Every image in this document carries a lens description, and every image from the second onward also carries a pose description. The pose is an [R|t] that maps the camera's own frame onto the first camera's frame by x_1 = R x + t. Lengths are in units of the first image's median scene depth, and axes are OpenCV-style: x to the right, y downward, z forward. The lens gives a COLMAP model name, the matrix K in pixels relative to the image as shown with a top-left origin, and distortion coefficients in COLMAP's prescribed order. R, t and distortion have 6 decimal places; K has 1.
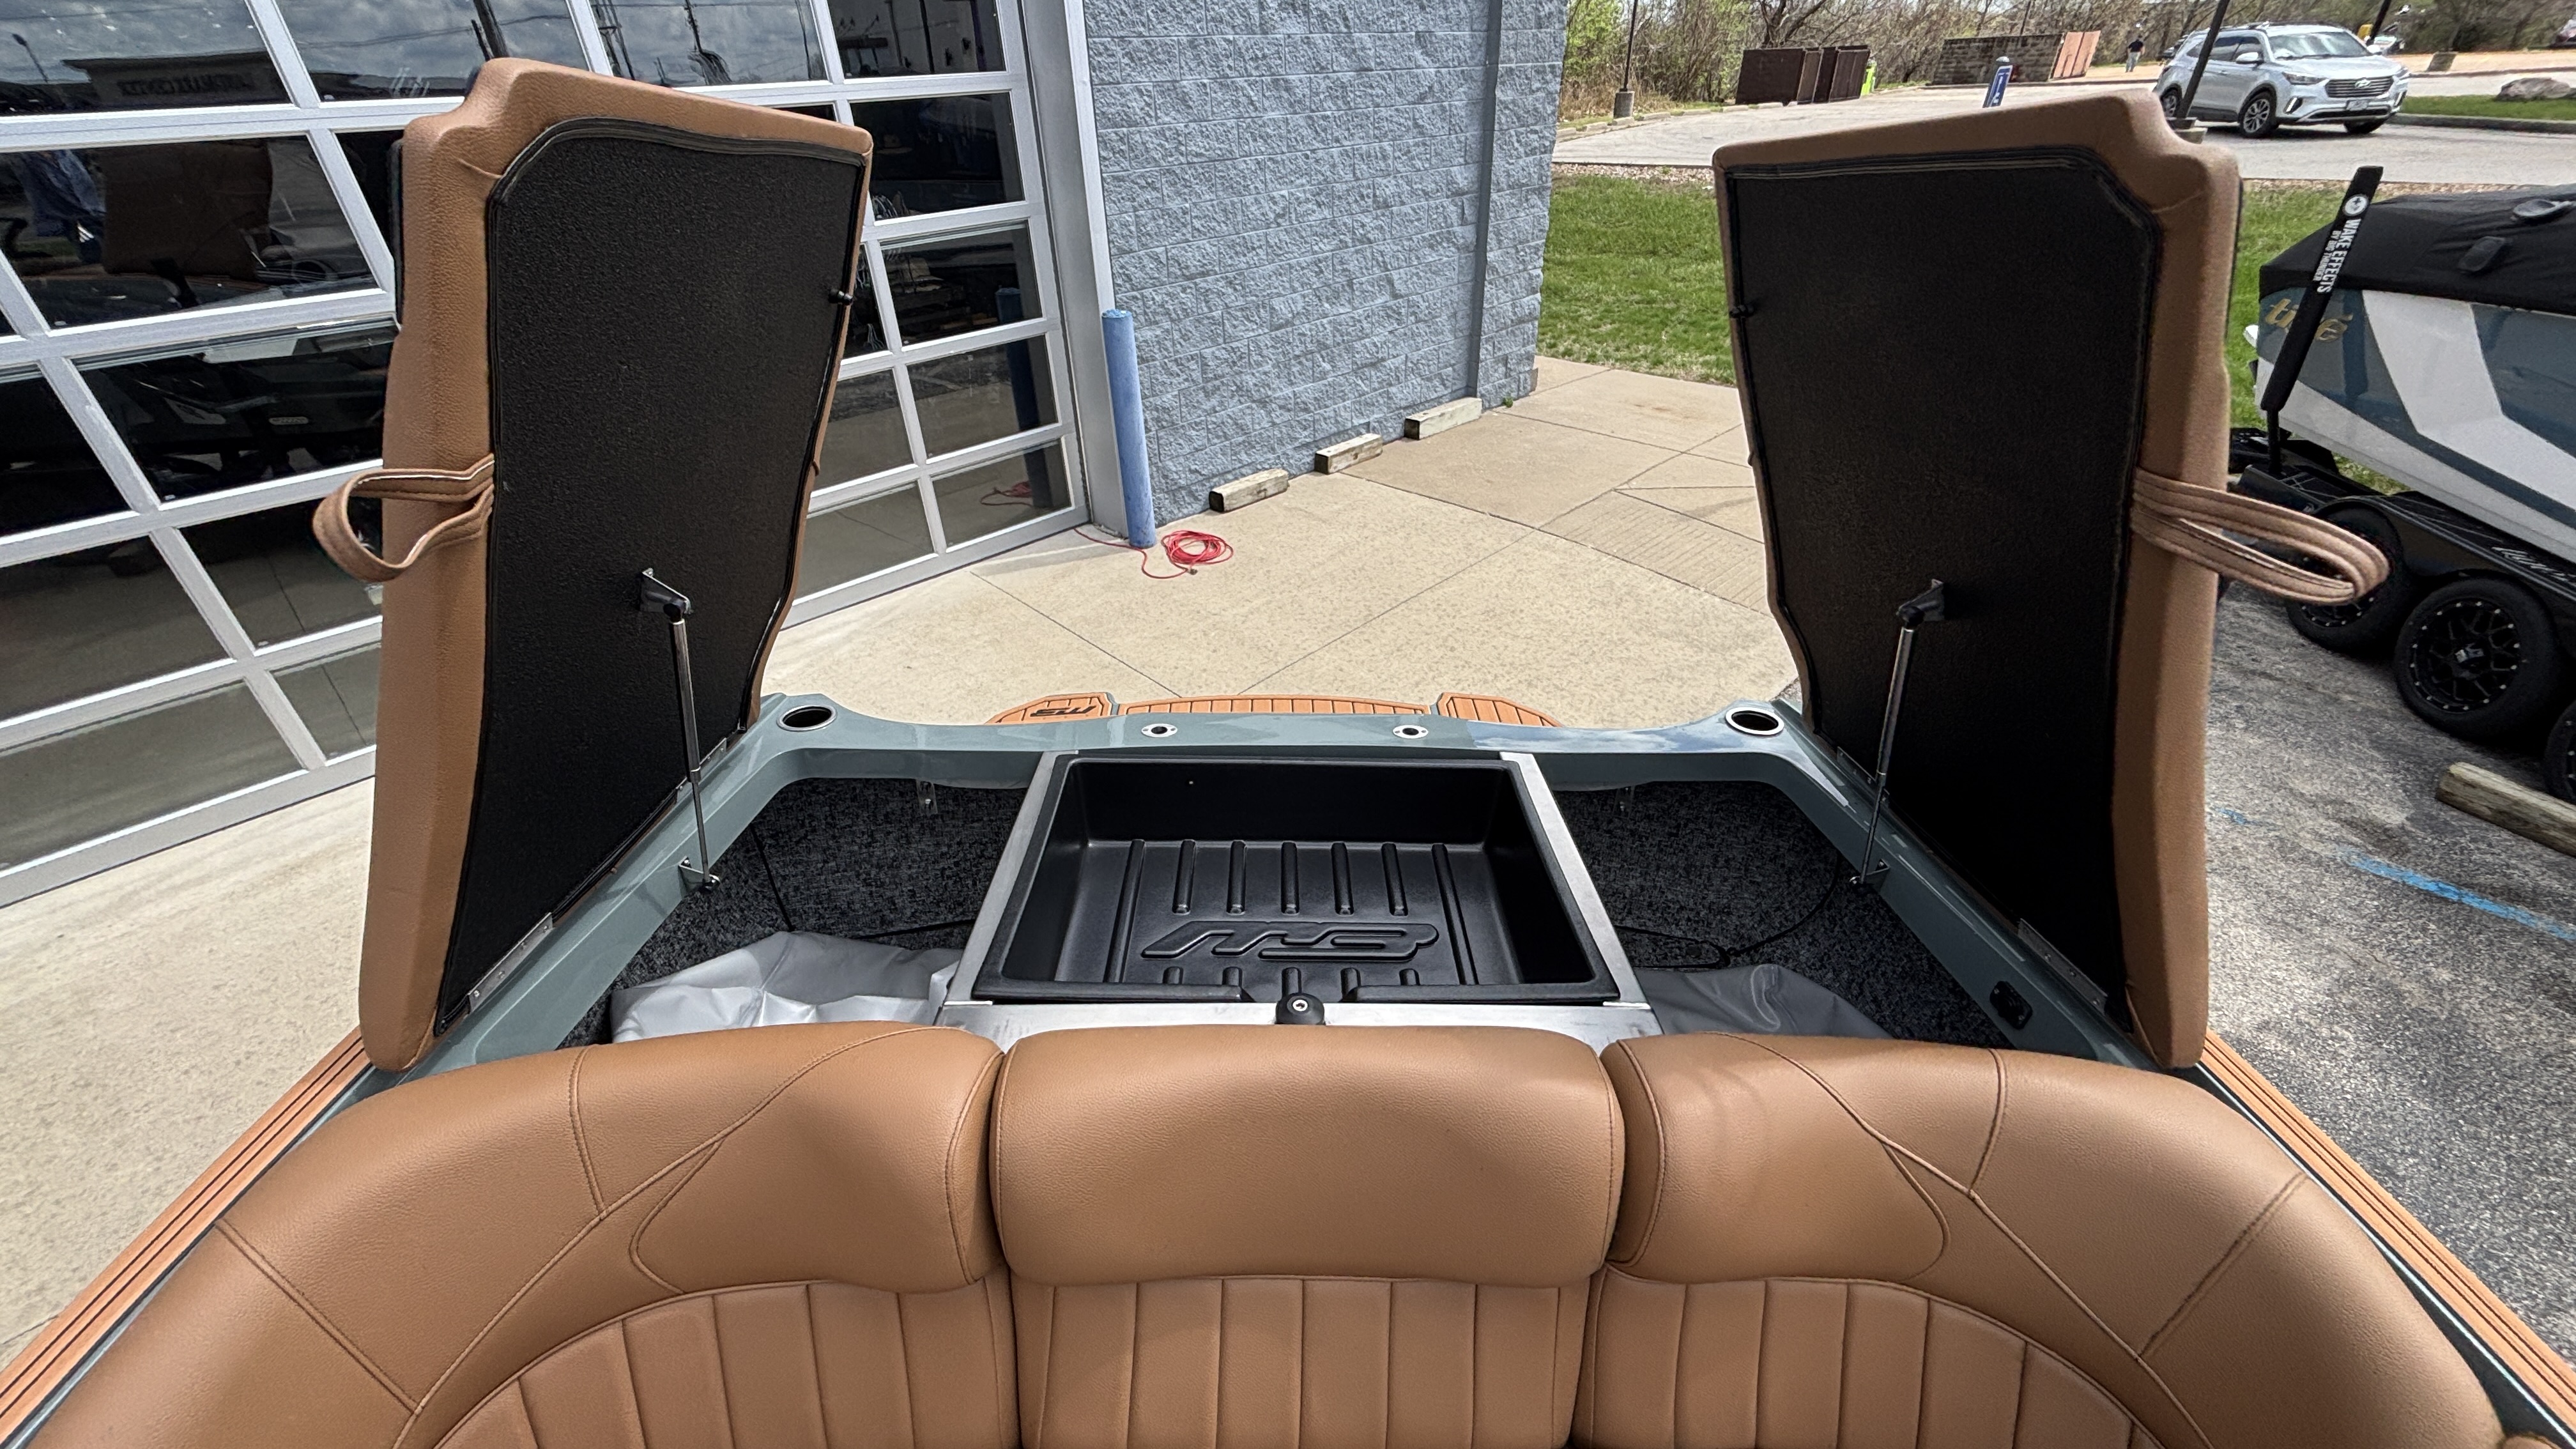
lens RADIAL K [[1054.1, 0, 1291.4], [0, 1054.1, 729.5], [0, 0, 1]] dist [0.013182, -0.008851]
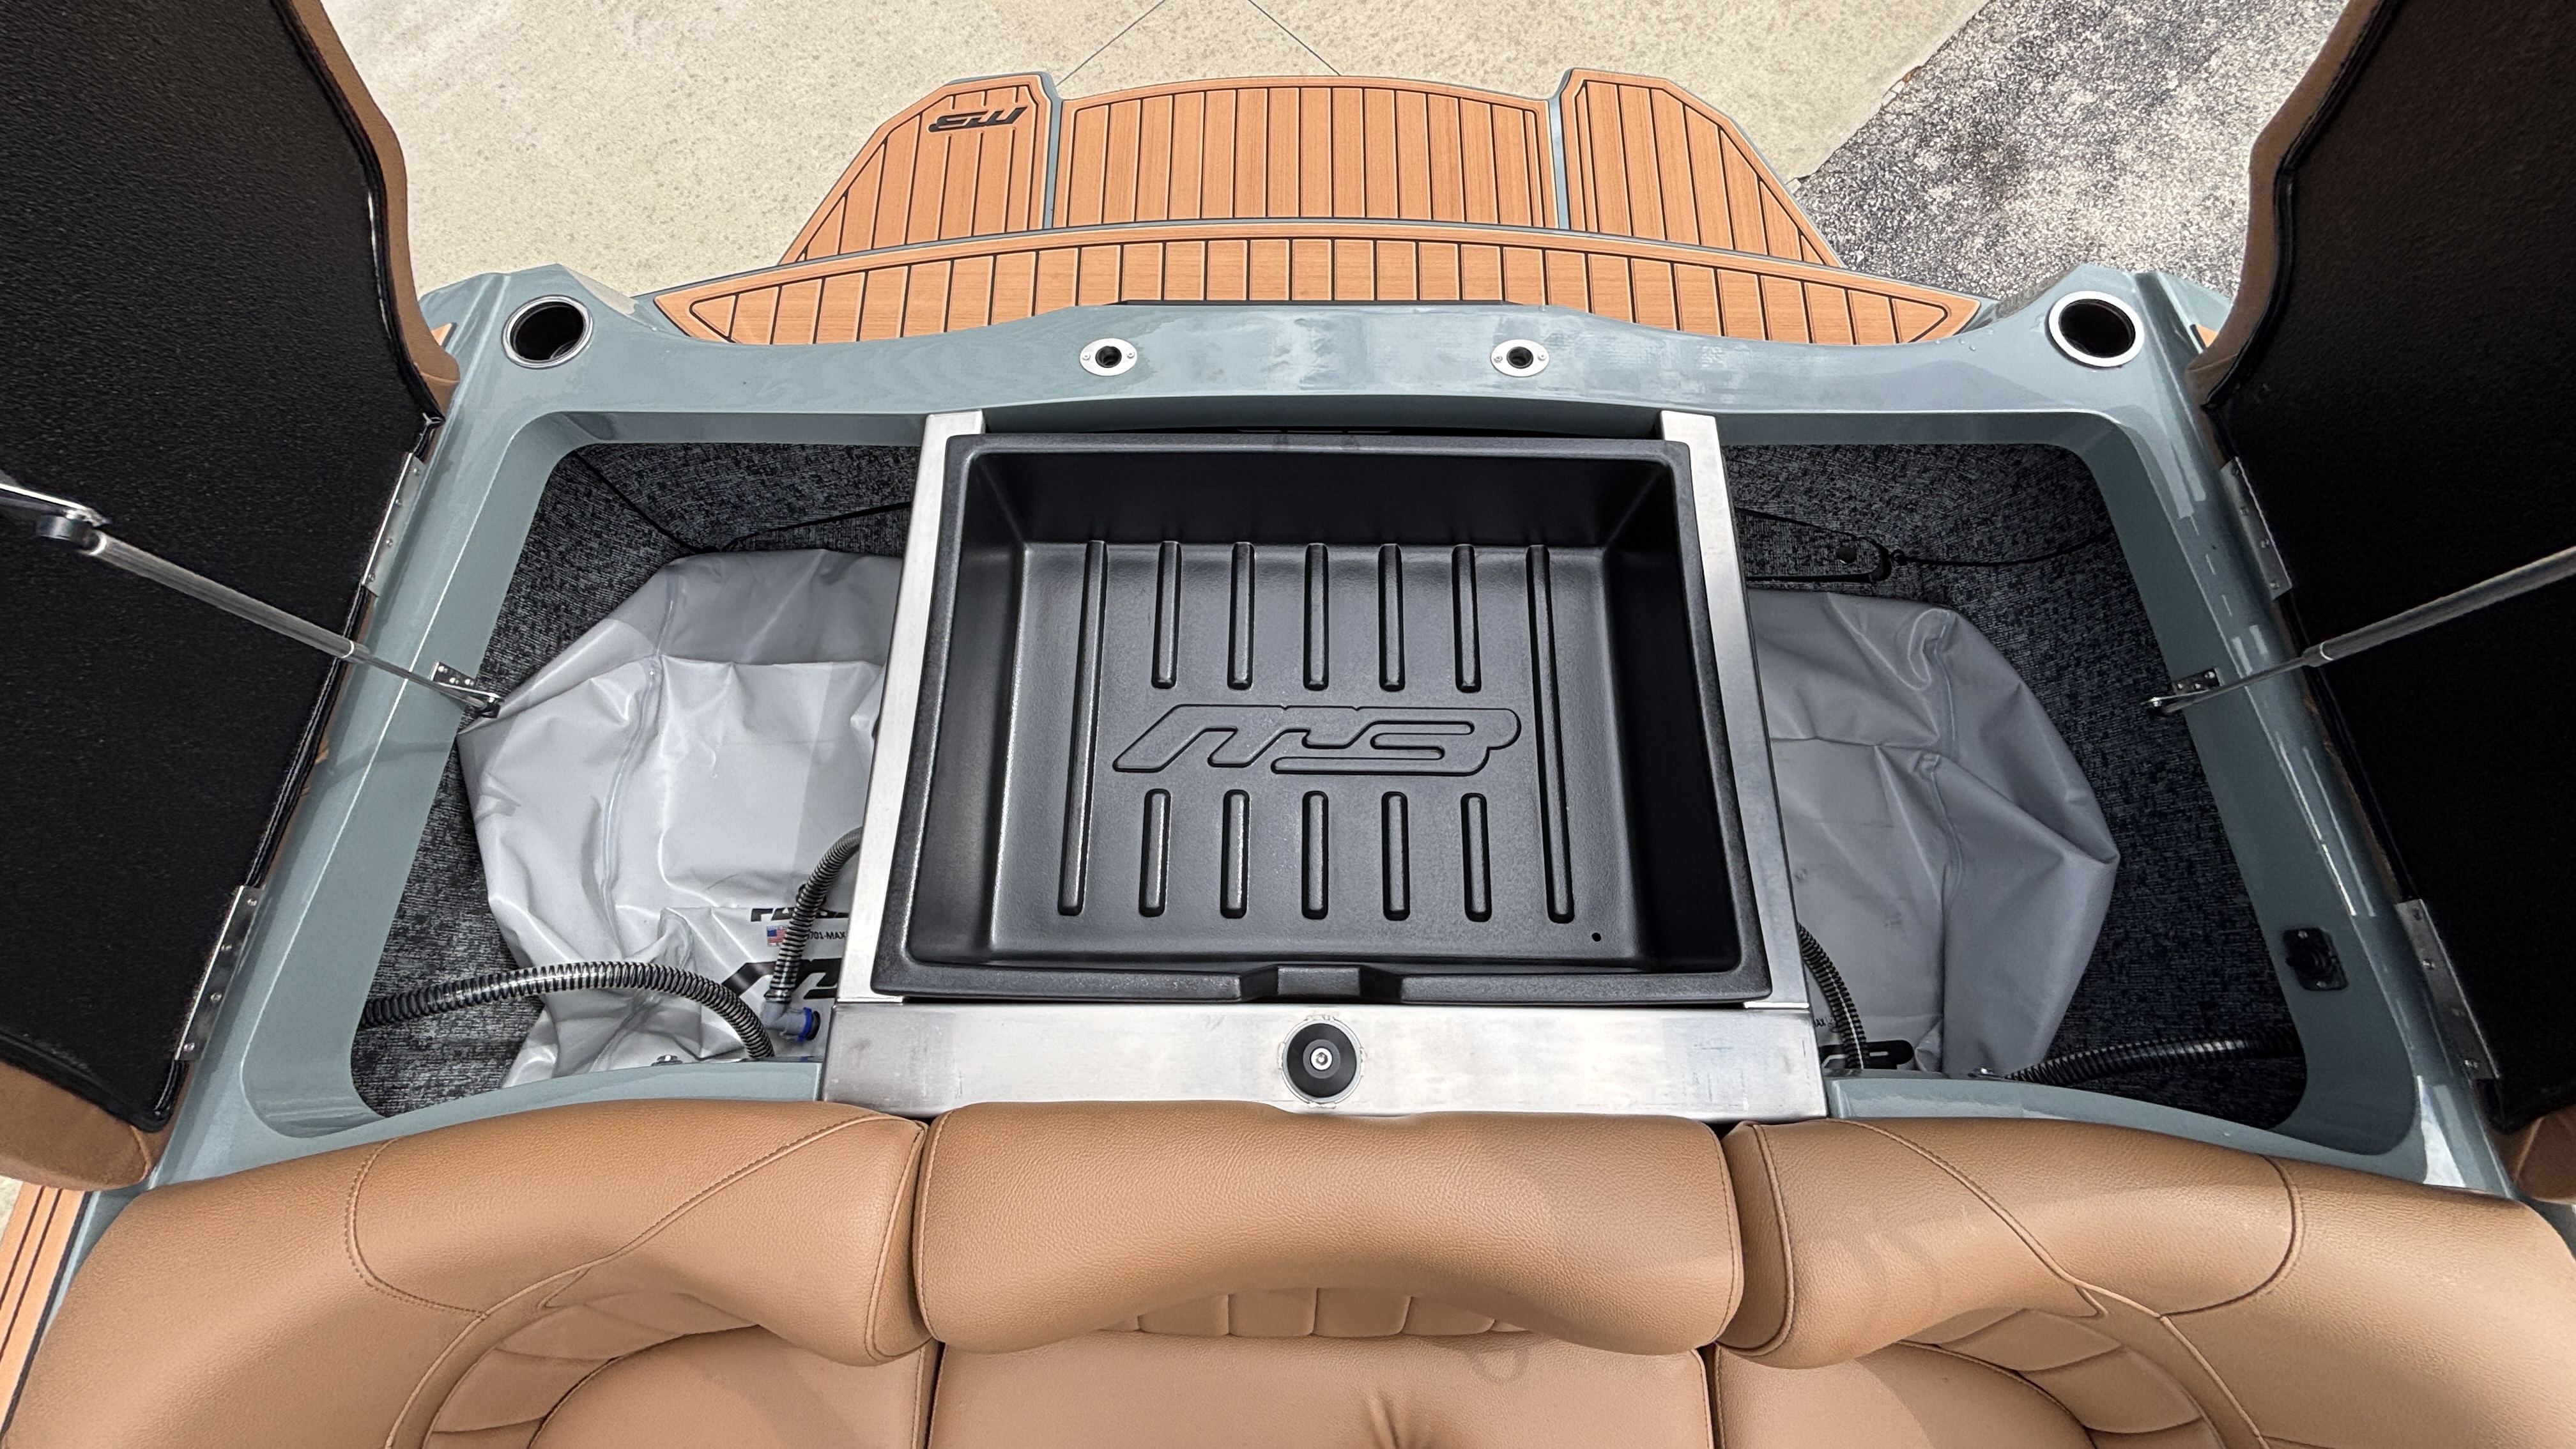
lens RADIAL K [[1037.8, 0, 1284.0], [0, 1037.8, 735.8], [0, 0, 1]] dist [-0.001495, -0.000816]
pose [[0.999248, 0.019285, -0.033644, 0.001440], [0.008507, 0.737436, 0.675363, -0.250660], [0.037834, -0.675141, 0.736718, 0.420705]]
